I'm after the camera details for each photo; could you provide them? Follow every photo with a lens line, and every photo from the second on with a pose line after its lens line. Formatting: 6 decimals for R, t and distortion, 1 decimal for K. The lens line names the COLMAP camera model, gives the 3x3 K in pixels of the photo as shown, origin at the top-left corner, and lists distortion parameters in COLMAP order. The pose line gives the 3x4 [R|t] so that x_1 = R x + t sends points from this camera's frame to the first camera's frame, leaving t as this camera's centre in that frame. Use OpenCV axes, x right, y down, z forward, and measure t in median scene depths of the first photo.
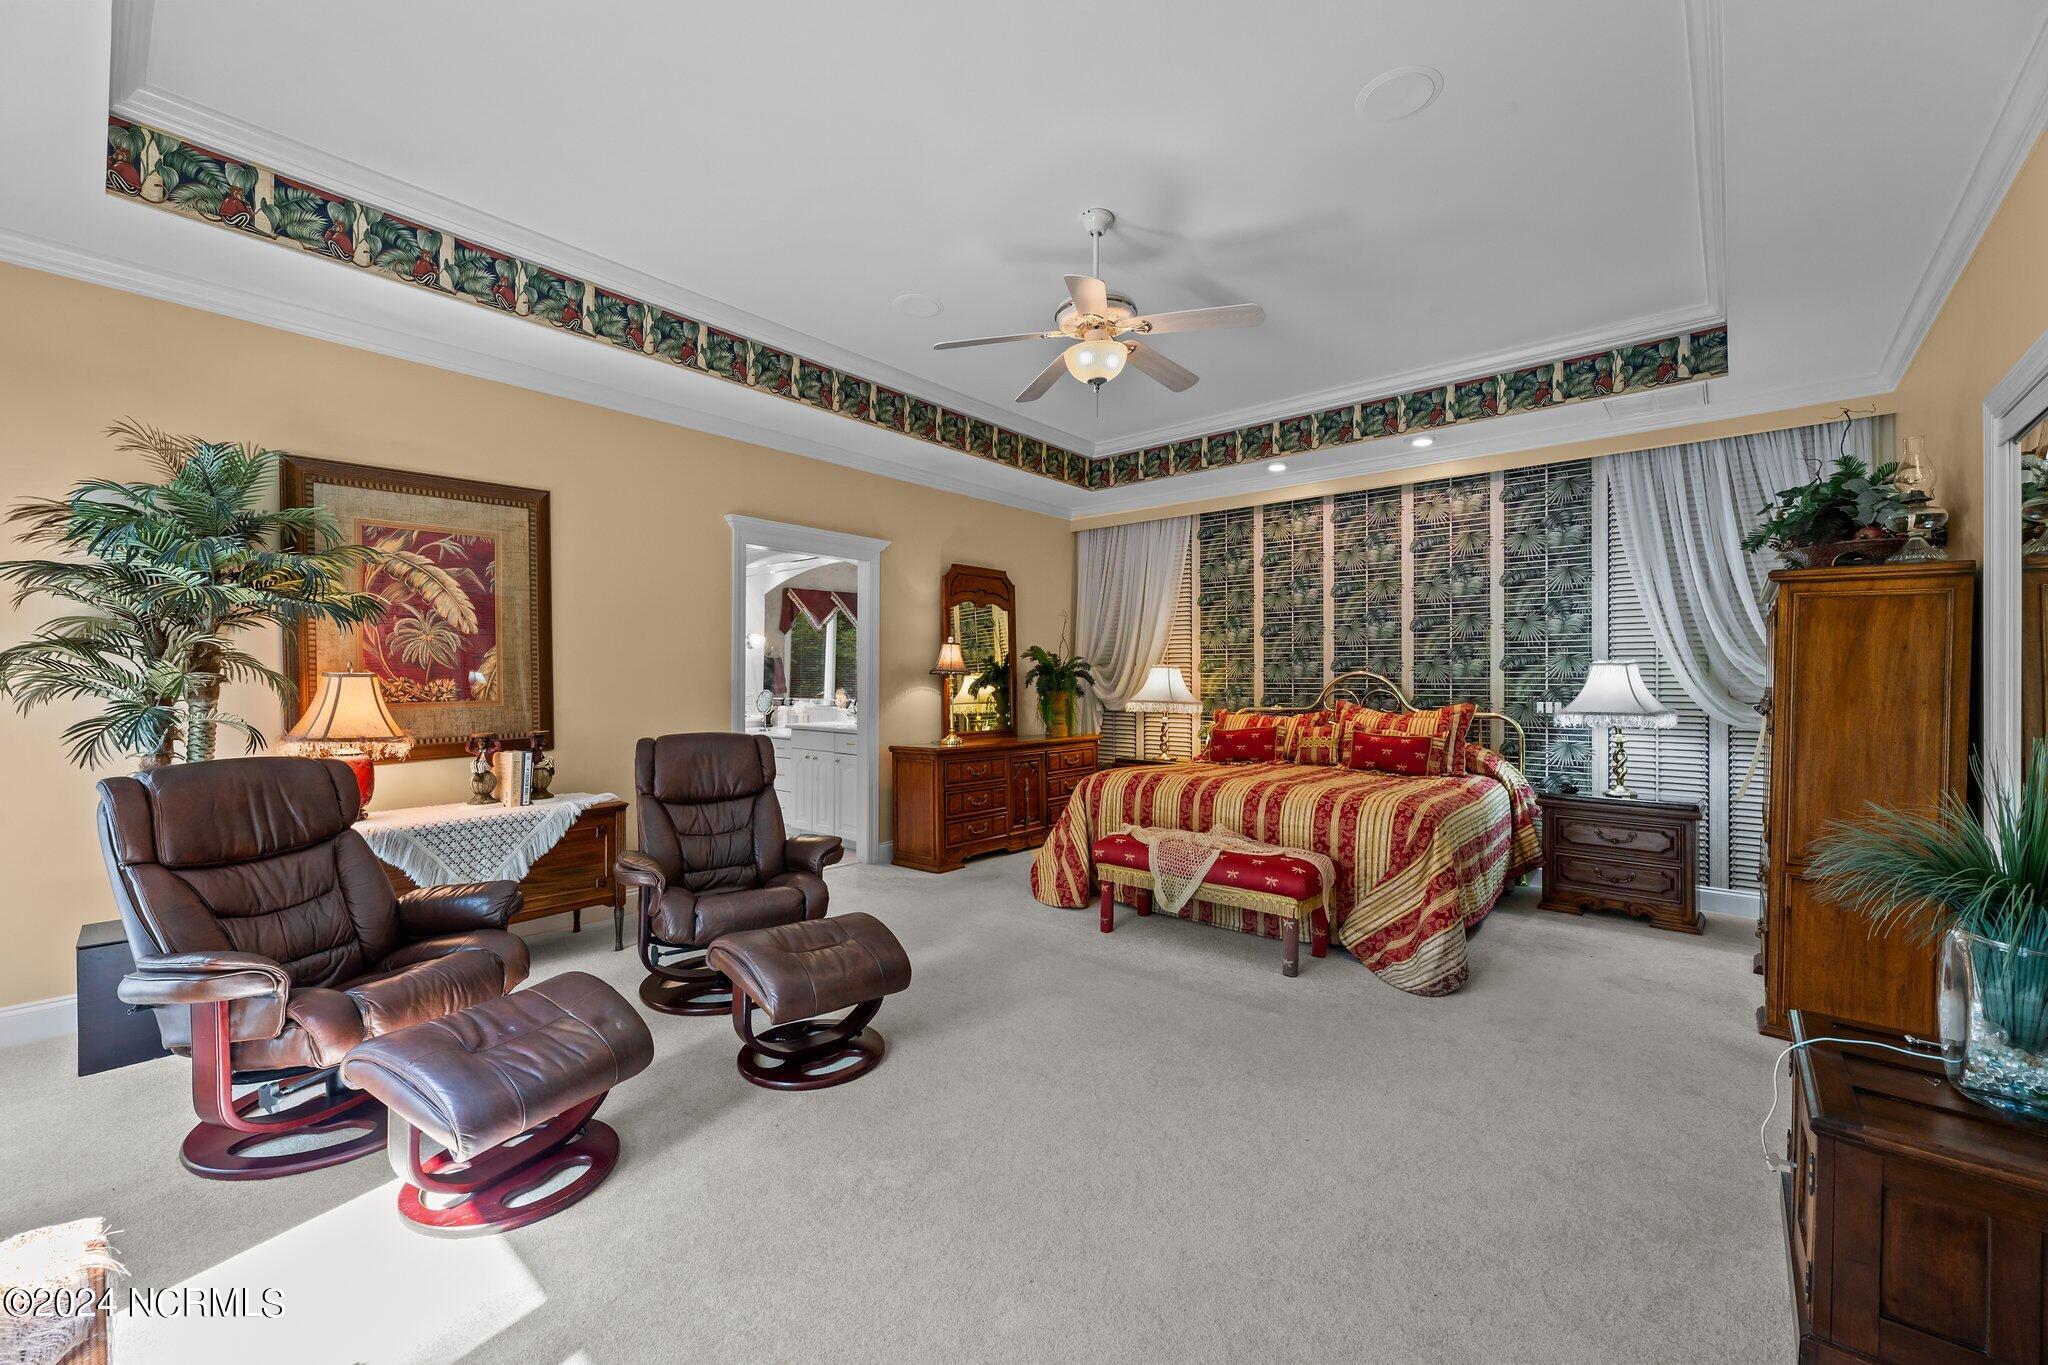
lens RADIAL K [[817.7, 0, 1019.6], [0, 817.7, 677.8], [0, 0, 1]] dist [0.002483, 0.000002]
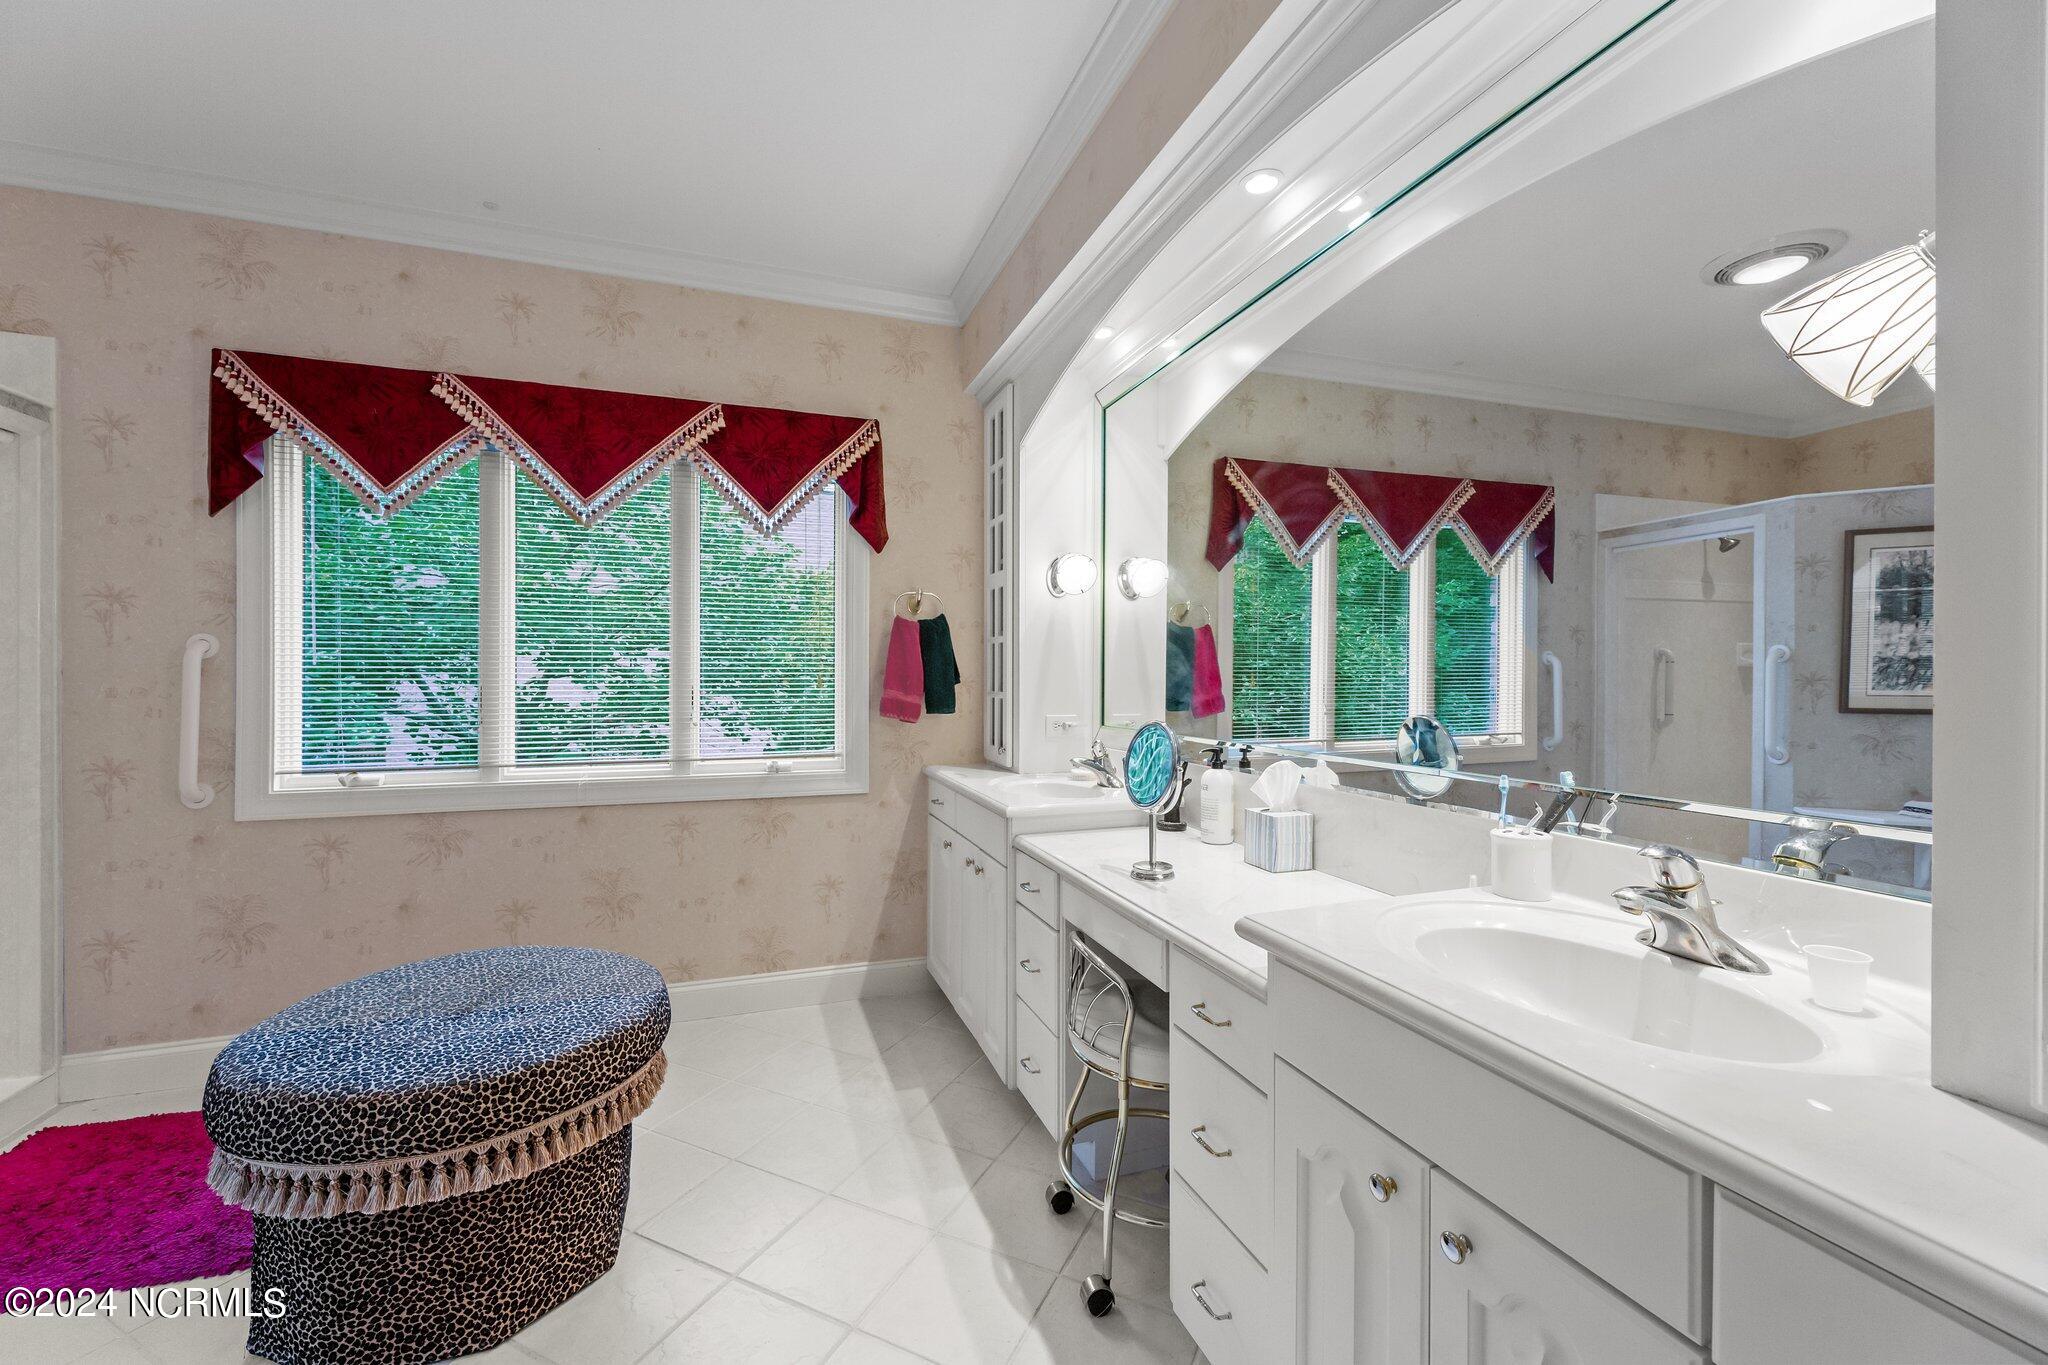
lens RADIAL K [[817.7, 0, 1022.4], [0, 817.7, 681.8], [0, 0, 1]] dist [0.002483, 0.000002]
pose [[0.872367, -0.009133, -0.488766, -0.177336], [0.007678, 0.999958, -0.004981, 0.004407], [0.488791, 0.000593, 0.872401, 0.608756]]
